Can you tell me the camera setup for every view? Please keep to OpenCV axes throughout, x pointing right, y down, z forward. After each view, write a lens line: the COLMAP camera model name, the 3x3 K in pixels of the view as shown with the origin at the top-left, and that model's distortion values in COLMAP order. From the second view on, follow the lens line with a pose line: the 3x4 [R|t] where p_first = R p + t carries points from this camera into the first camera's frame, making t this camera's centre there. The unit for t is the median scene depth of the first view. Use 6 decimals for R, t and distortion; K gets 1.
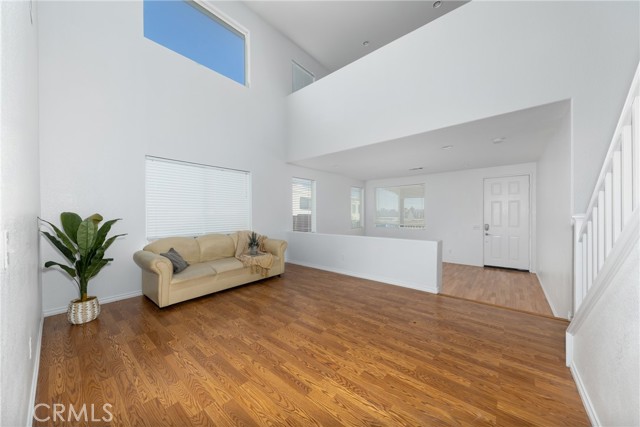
lens RADIAL K [[229.4, 0, 330.3], [0, 229.4, 210.9], [0, 0, 1]] dist [0.000159, 0.000005]
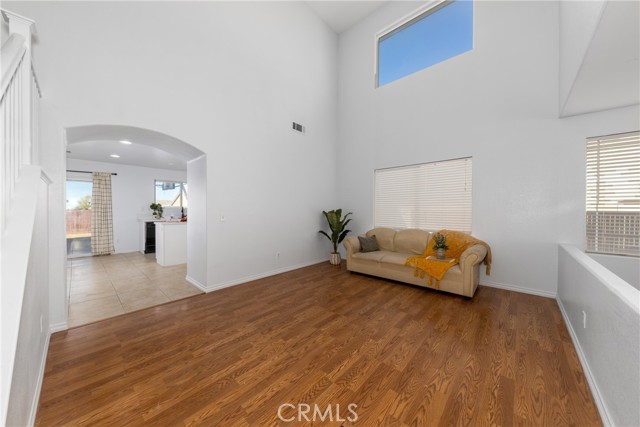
lens RADIAL K [[224.7, 0, 321.0], [0, 224.7, 208.3], [0, 0, 1]] dist [0.000096, -0.000028]
pose [[-0.081074, 0.003048, -0.996703, 0.915757], [0.005463, 0.999982, 0.002614, -0.013626], [0.996693, -0.005233, -0.081089, 1.038276]]
